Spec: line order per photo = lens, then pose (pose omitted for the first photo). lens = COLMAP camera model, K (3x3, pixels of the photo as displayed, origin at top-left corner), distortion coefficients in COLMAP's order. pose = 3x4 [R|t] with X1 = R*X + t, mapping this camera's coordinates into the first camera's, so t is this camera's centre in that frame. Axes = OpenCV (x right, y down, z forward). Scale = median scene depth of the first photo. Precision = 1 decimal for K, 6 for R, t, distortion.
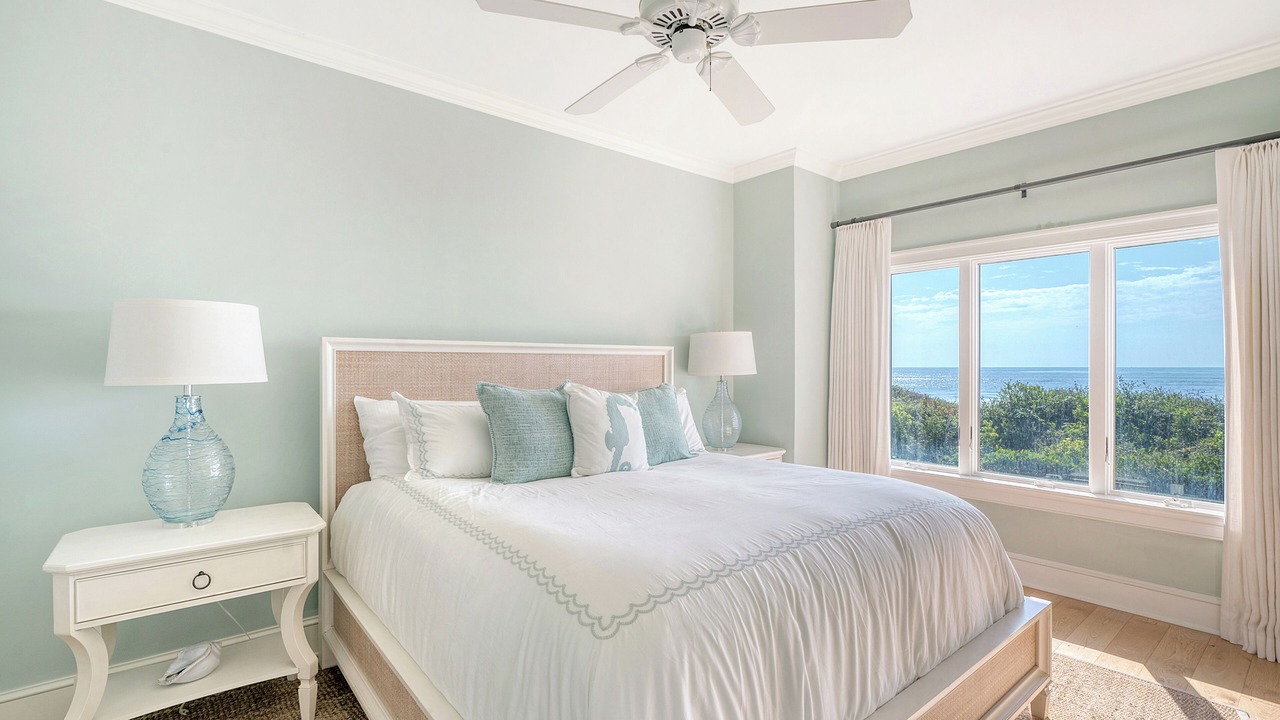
lens RADIAL K [[582.7, 0, 642.7], [0, 582.7, 363.8], [0, 0, 1]] dist [-0.003729, 0.000487]
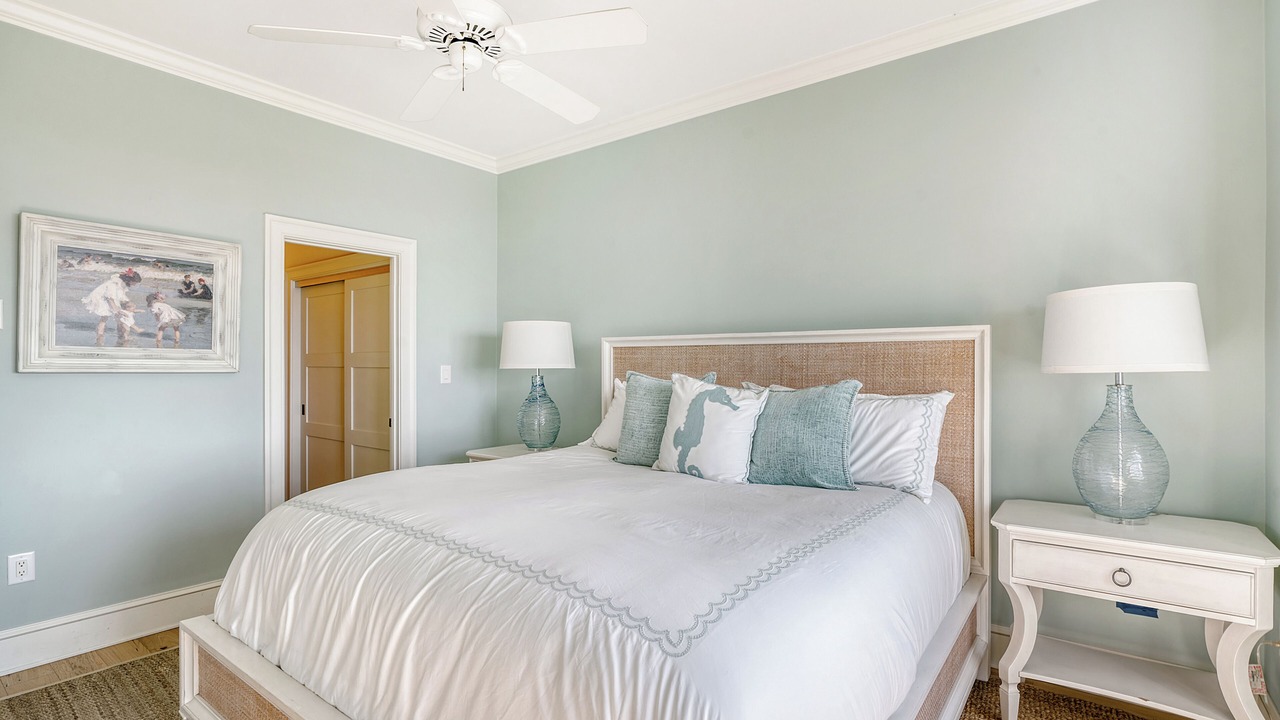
lens RADIAL K [[590.2, 0, 640.0], [0, 590.2, 360.0], [0, 0, 1]] dist [-0.002764, -0.000031]
pose [[0.242456, -0.002043, -0.970160, 0.777672], [0.003838, 0.999992, -0.001147, 0.008834], [0.970155, -0.003445, 0.242462, 0.669571]]
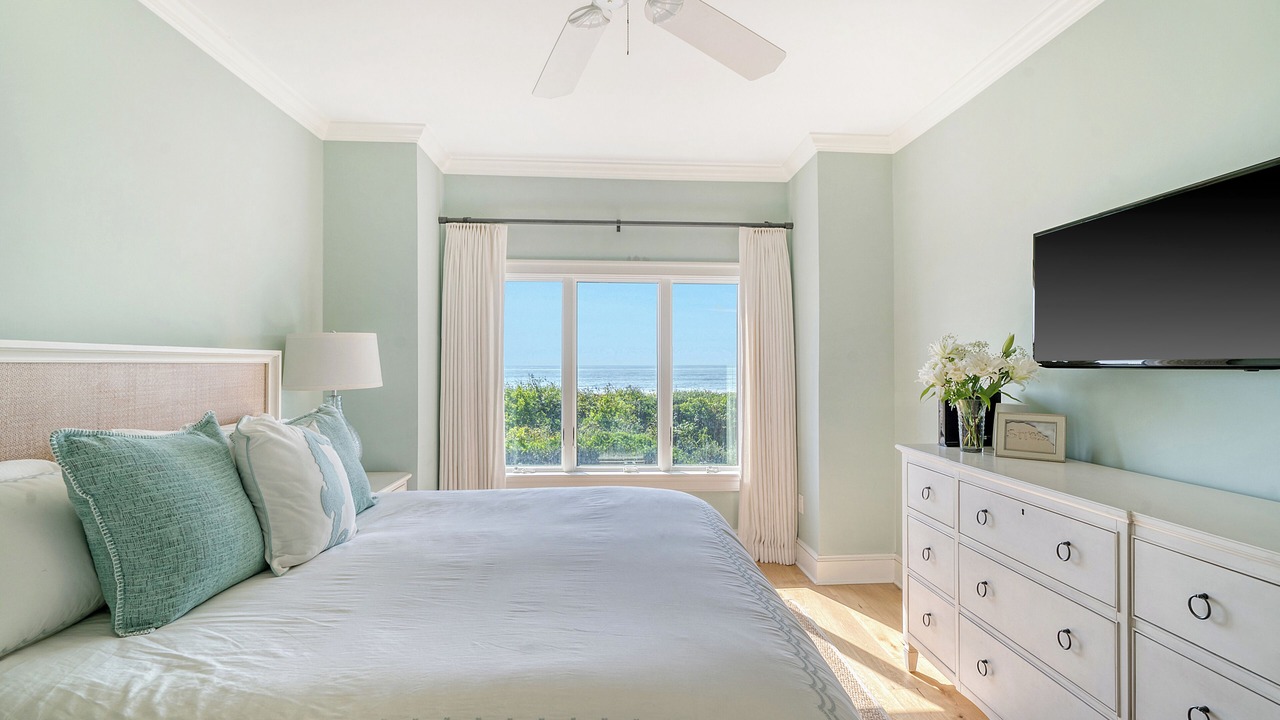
lens RADIAL K [[580.8, 0, 643.0], [0, 580.8, 361.1], [0, 0, 1]] dist [-0.001212, 0.000341]
pose [[0.594507, 0.003756, 0.804082, -0.339895], [-0.000011, 0.999989, -0.004664, -0.018868], [-0.804091, 0.002764, 0.594500, 0.317062]]
